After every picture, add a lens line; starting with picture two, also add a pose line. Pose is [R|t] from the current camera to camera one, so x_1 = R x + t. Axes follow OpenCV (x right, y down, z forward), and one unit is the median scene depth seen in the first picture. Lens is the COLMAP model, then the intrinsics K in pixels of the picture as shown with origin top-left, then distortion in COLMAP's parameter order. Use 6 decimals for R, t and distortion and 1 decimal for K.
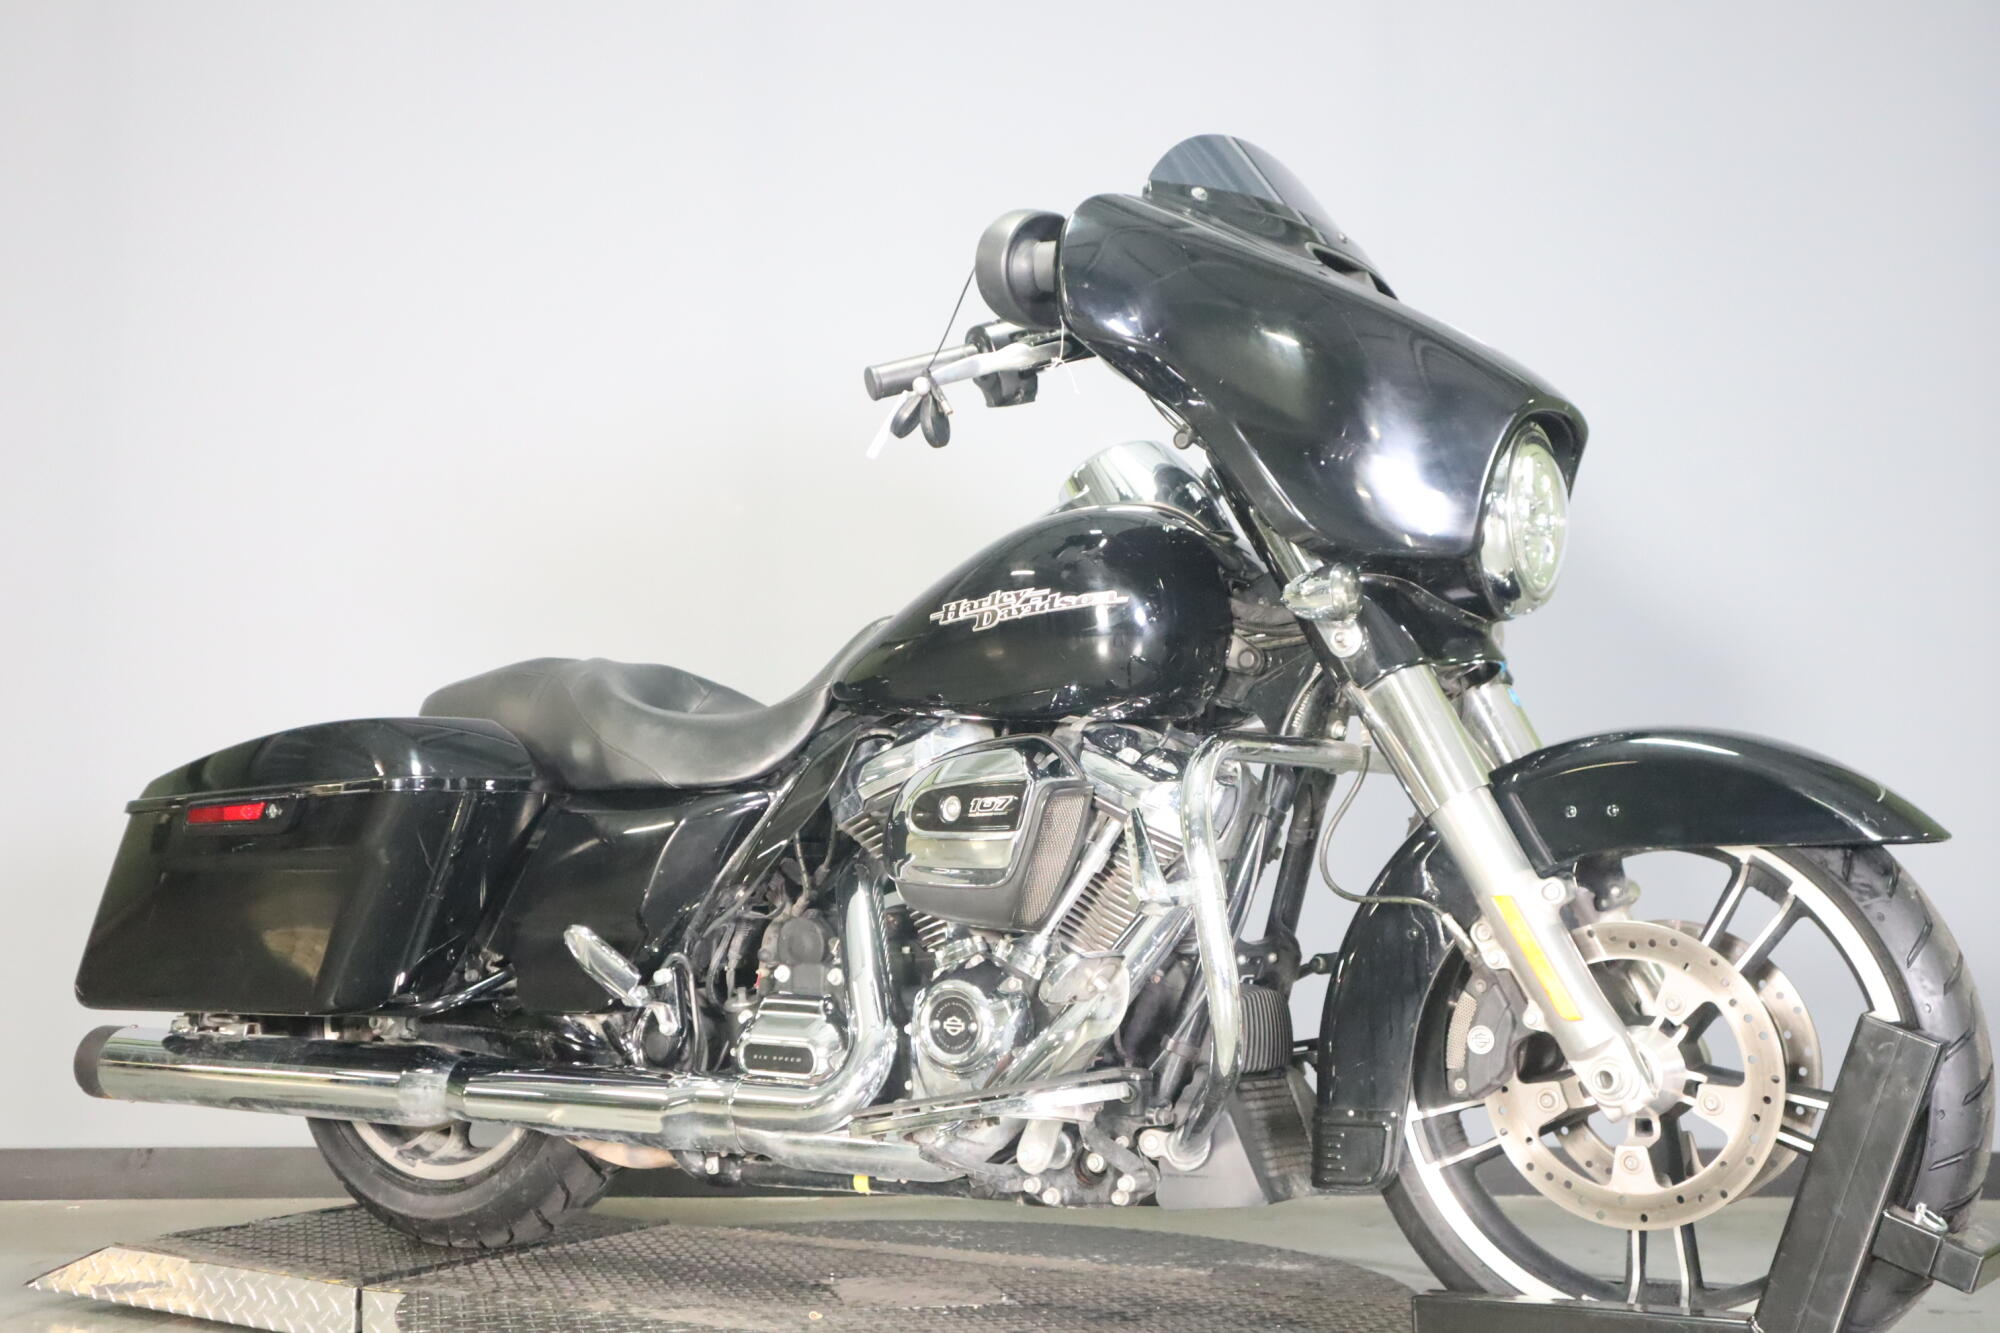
lens RADIAL K [[2325.3, 0, 1000.0], [0, 2325.3, 666.5], [0, 0, 1]] dist [0.006431, 0.015367]
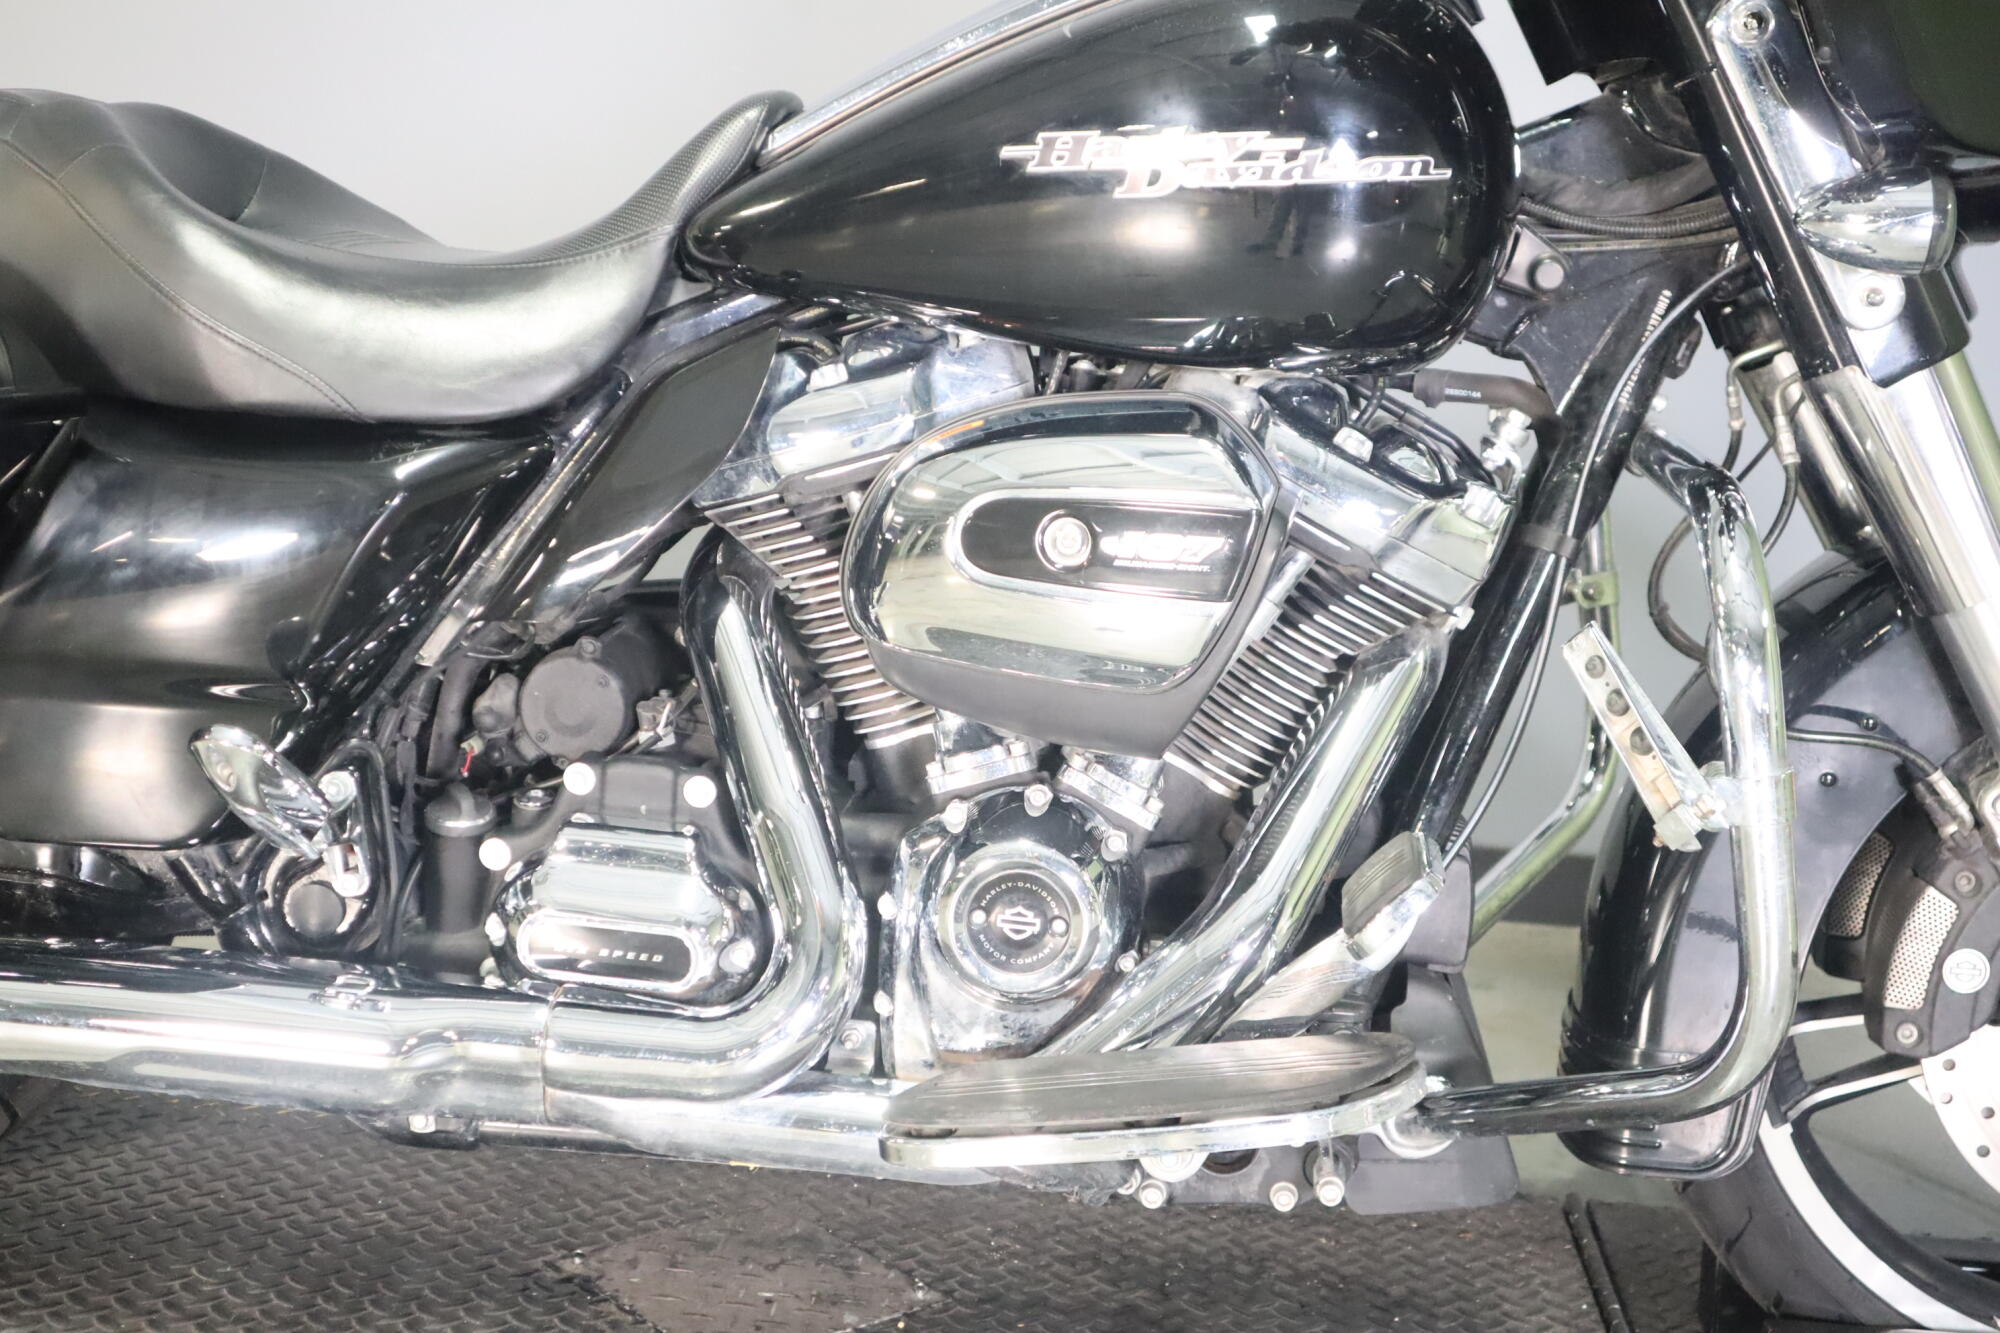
lens RADIAL K [[2810.4, 0, 1000.0], [0, 2810.4, 666.5], [0, 0, 1]] dist [0.028279, 0.015235]
pose [[0.895060, -0.027896, 0.445072, -0.316581], [-0.102837, 0.958230, 0.266869, -0.079972], [-0.433926, -0.284634, 0.854805, 0.451434]]
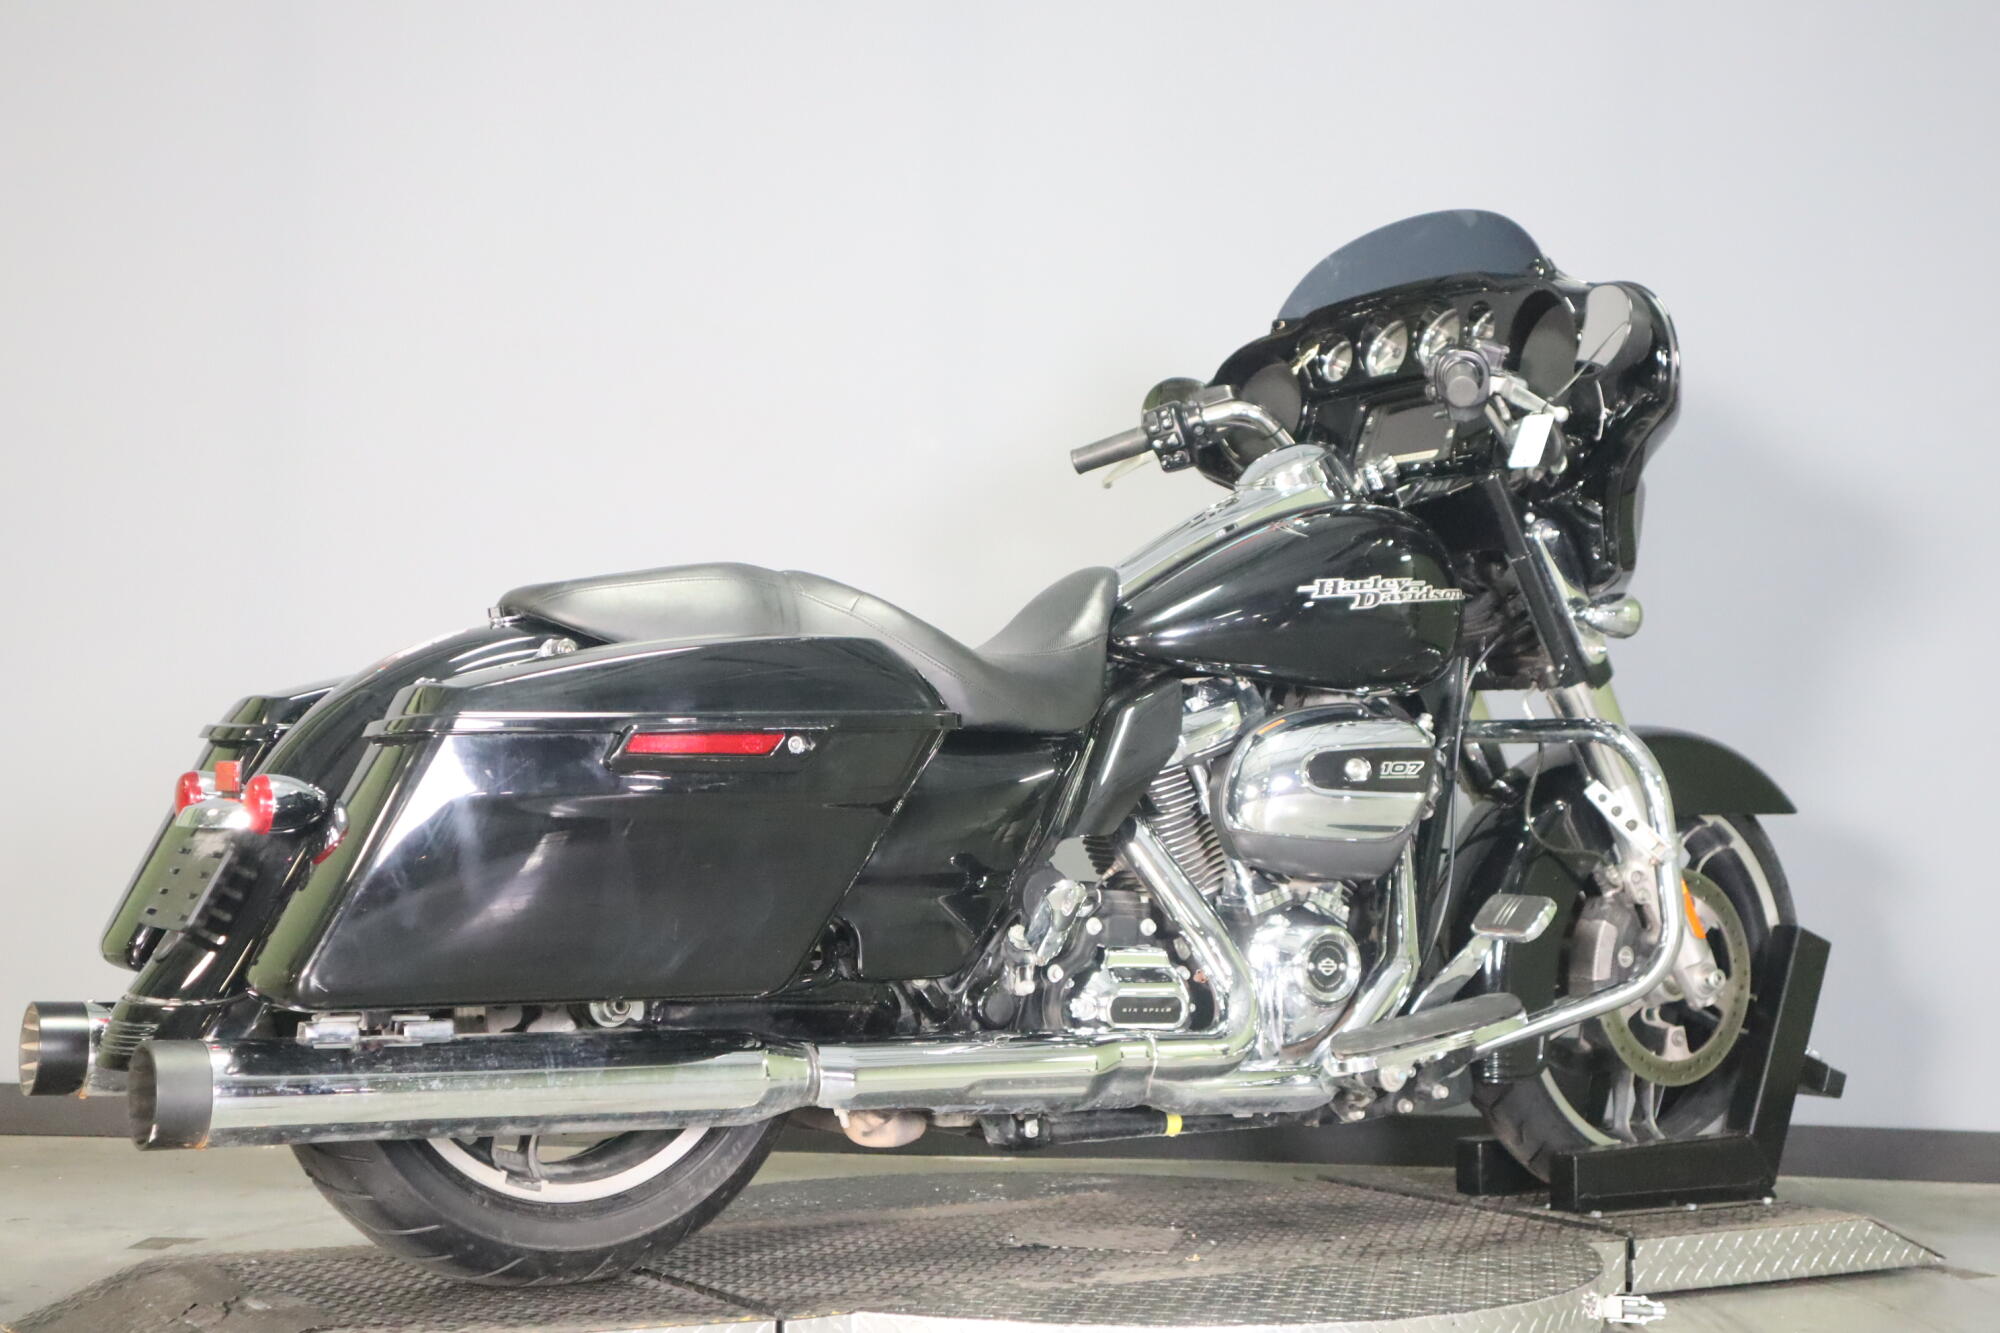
lens RADIAL K [[2733.3, 0, 999.1], [0, 2733.3, 612.8], [0, 0, 1]] dist [0.004115, 0.040771]
pose [[0.453074, 0.071284, 0.888618, -1.245886], [-0.096822, 0.994836, -0.030439, 0.042619], [-0.886199, -0.072247, 0.457637, 0.558800]]
